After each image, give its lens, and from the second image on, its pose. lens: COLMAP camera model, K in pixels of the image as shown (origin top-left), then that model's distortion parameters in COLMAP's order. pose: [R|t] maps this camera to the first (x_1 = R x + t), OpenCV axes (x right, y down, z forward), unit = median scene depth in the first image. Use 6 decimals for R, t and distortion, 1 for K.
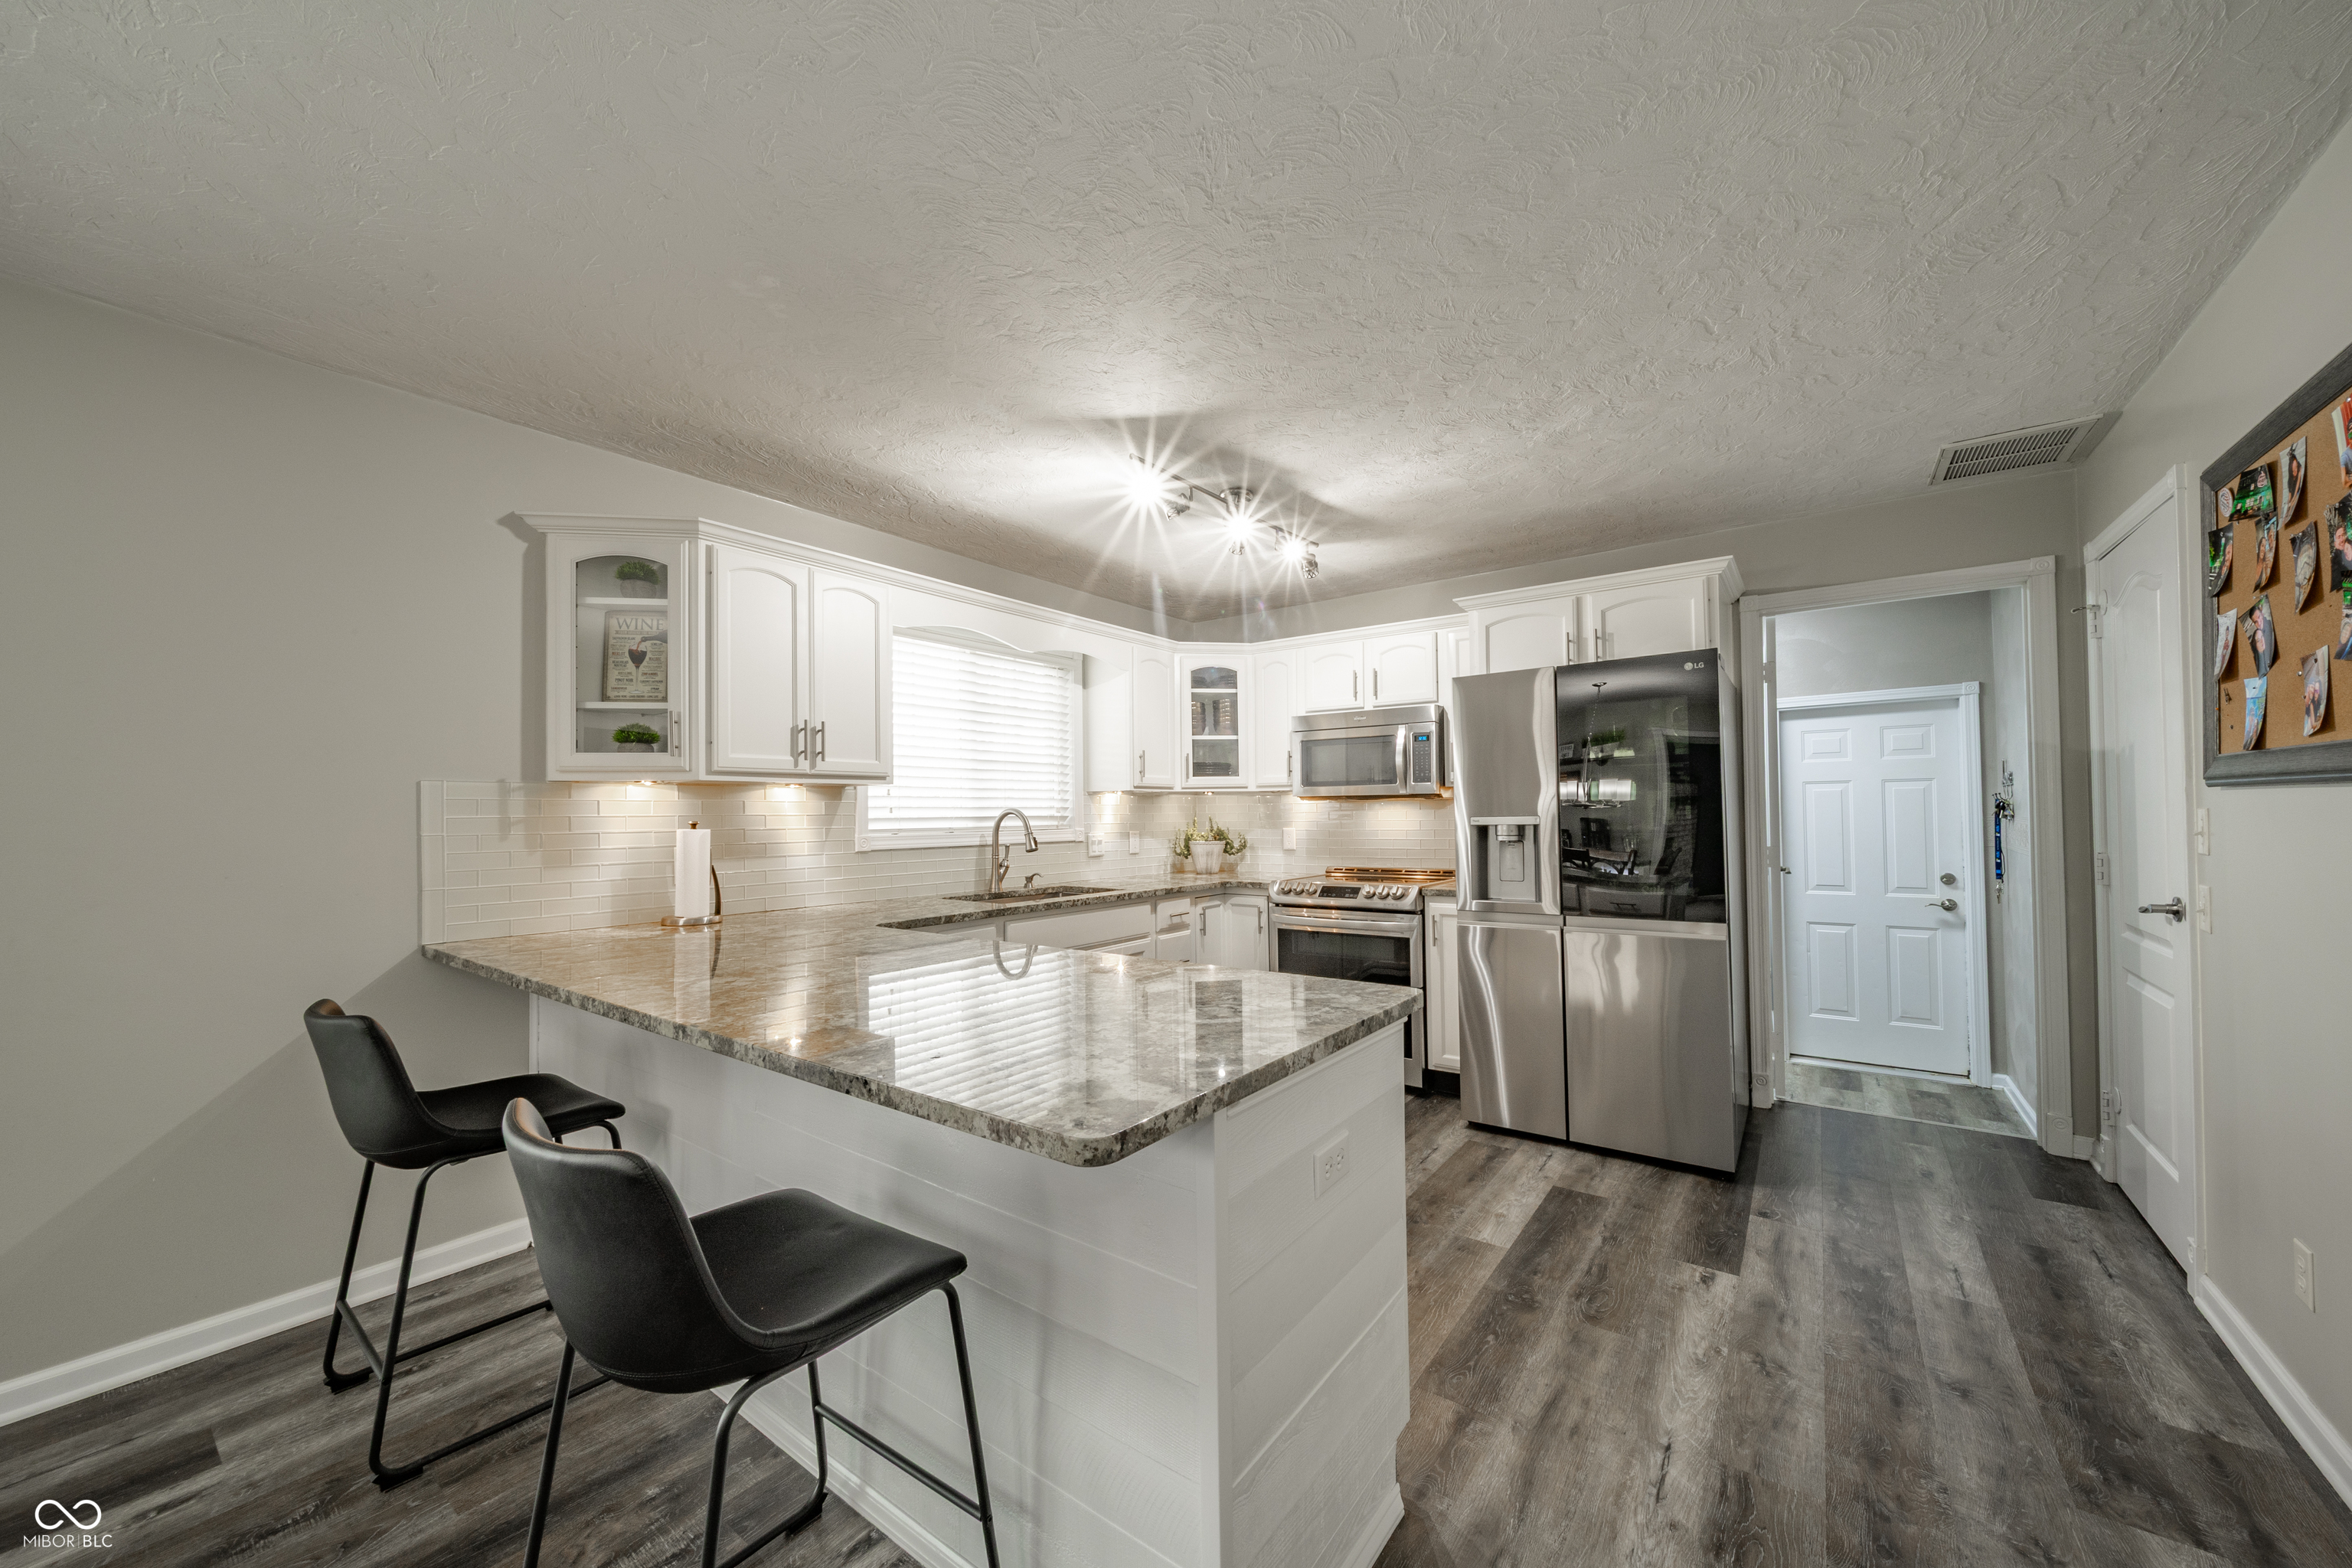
lens RADIAL K [[849.0, 0, 1196.9], [0, 849.0, 797.8], [0, 0, 1]] dist [0.000592, 0.000007]
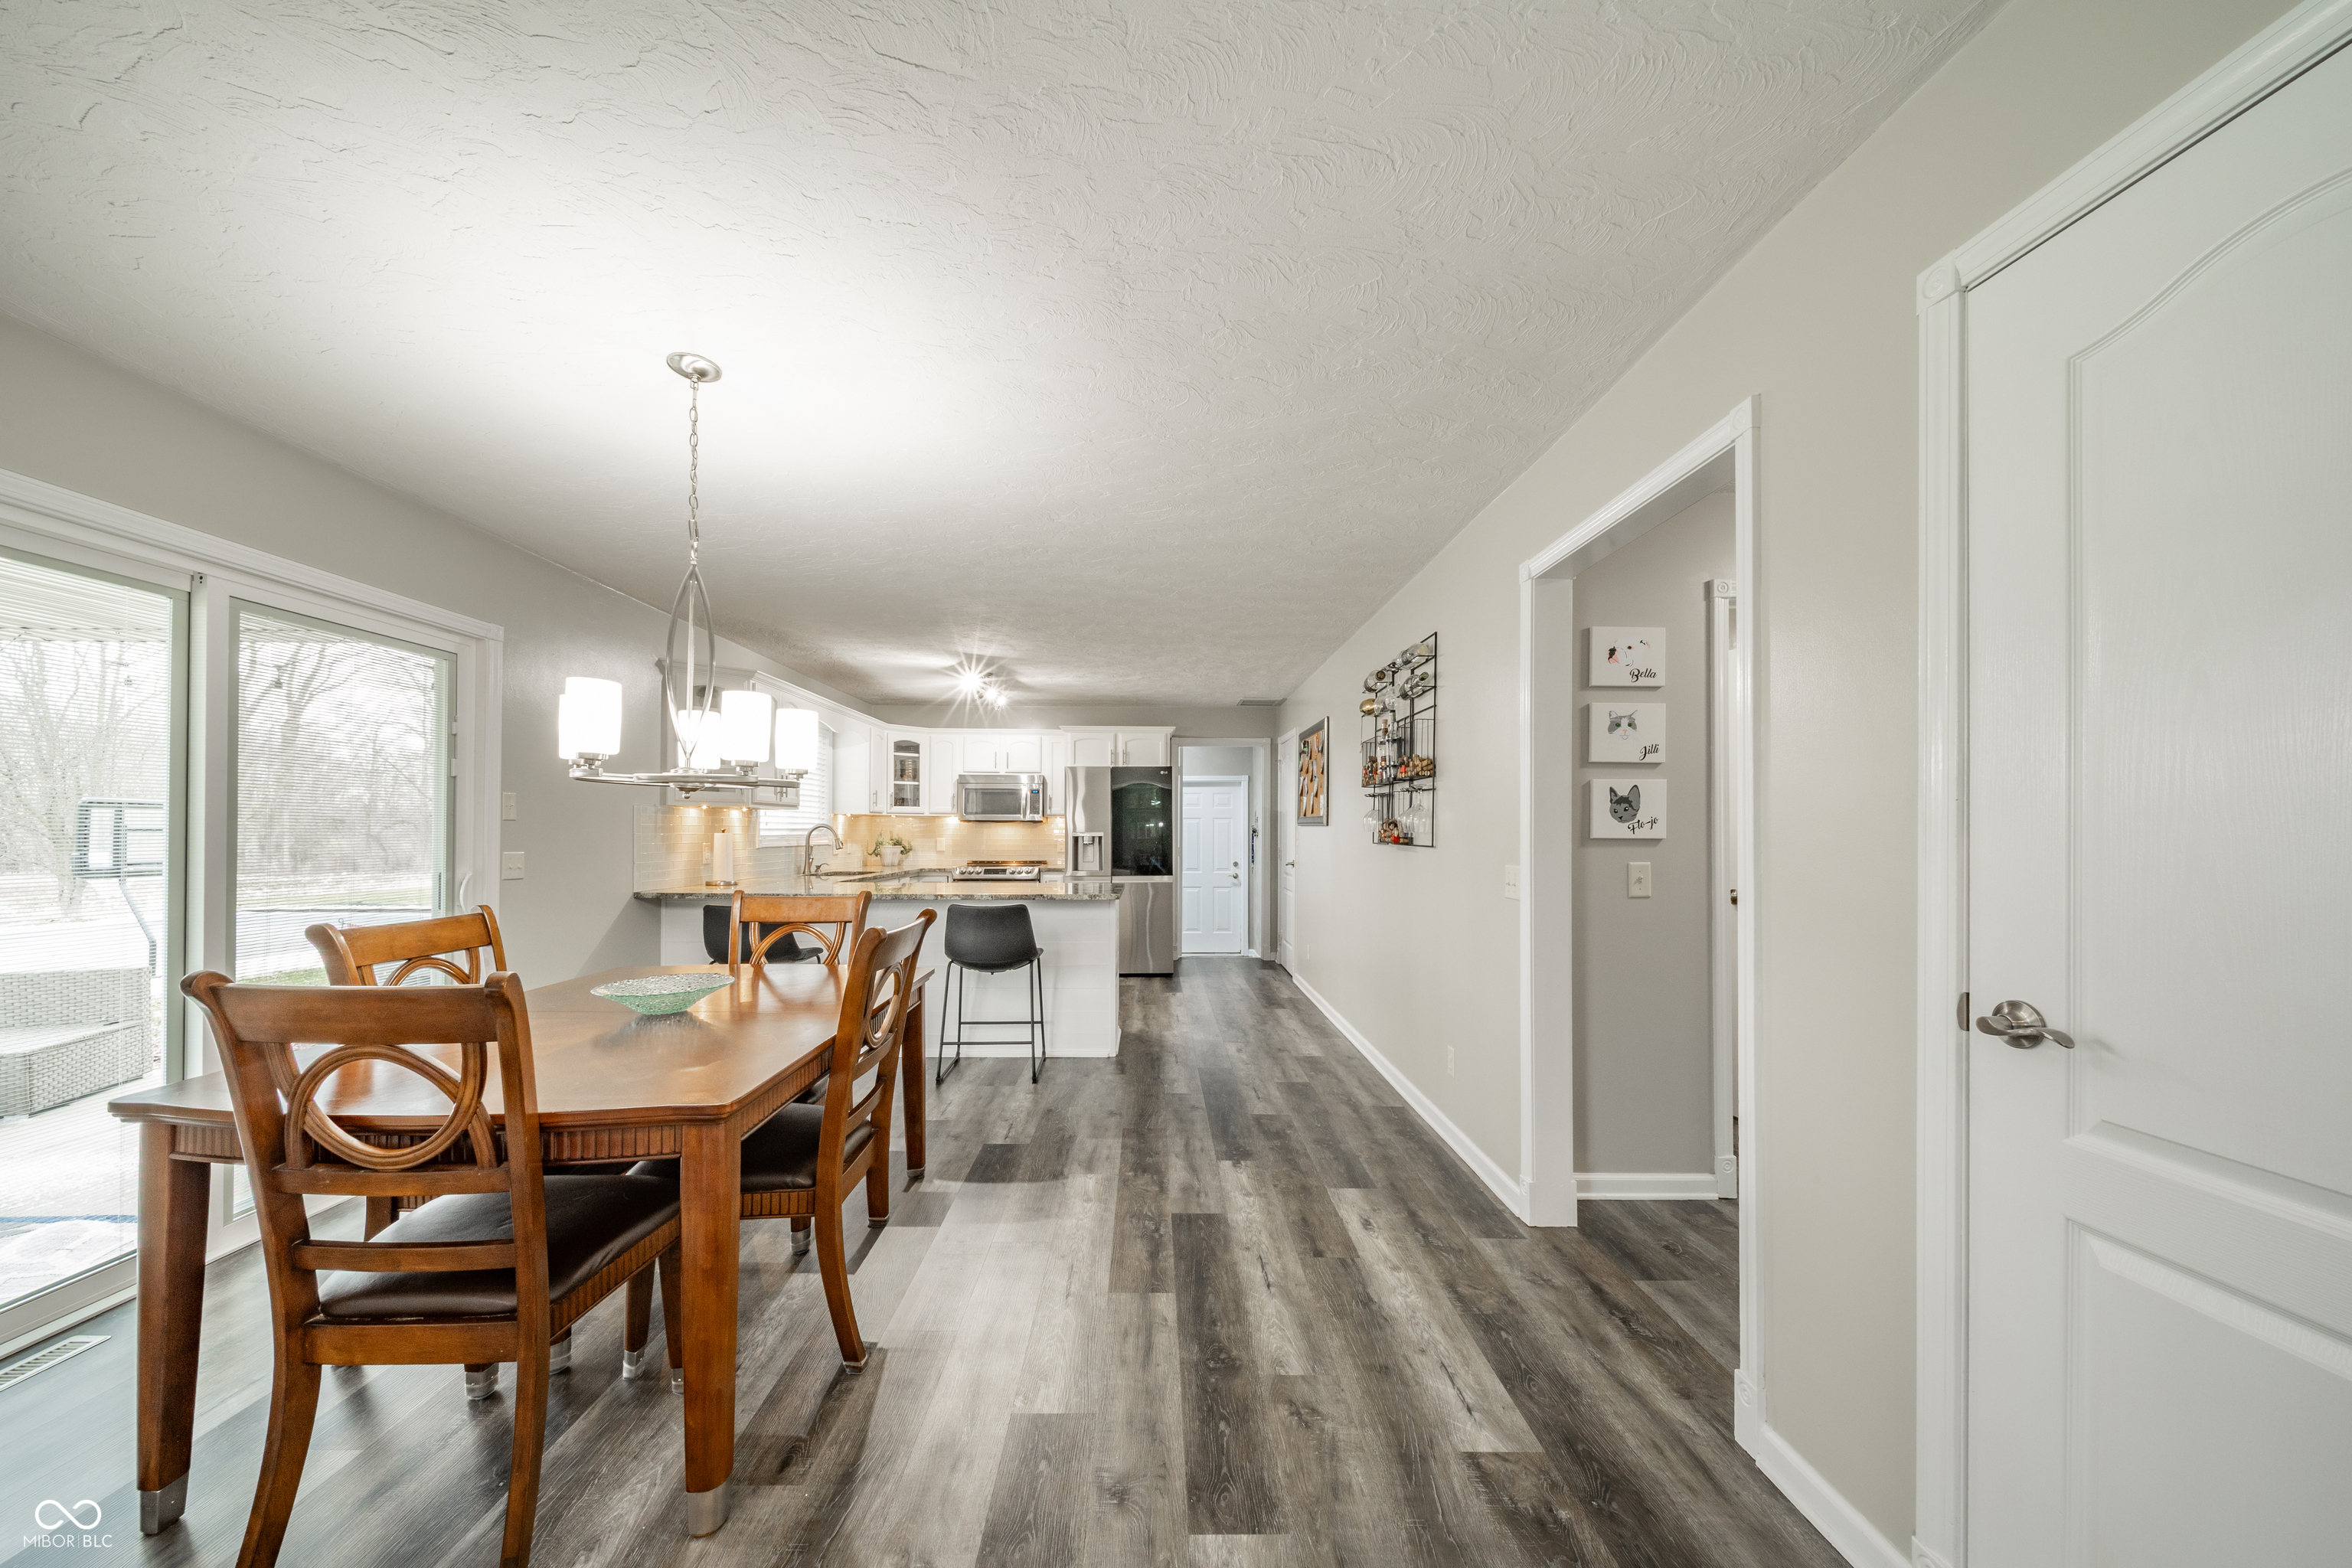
lens RADIAL K [[810.2, 0, 1133.3], [0, 810.2, 830.7], [0, 0, 1]] dist [-0.000261, -0.000021]
pose [[0.821163, 0.014774, 0.570503, -0.598252], [-0.024220, 0.999666, 0.008972, -0.002987], [-0.570180, -0.021185, 0.821247, -0.642549]]
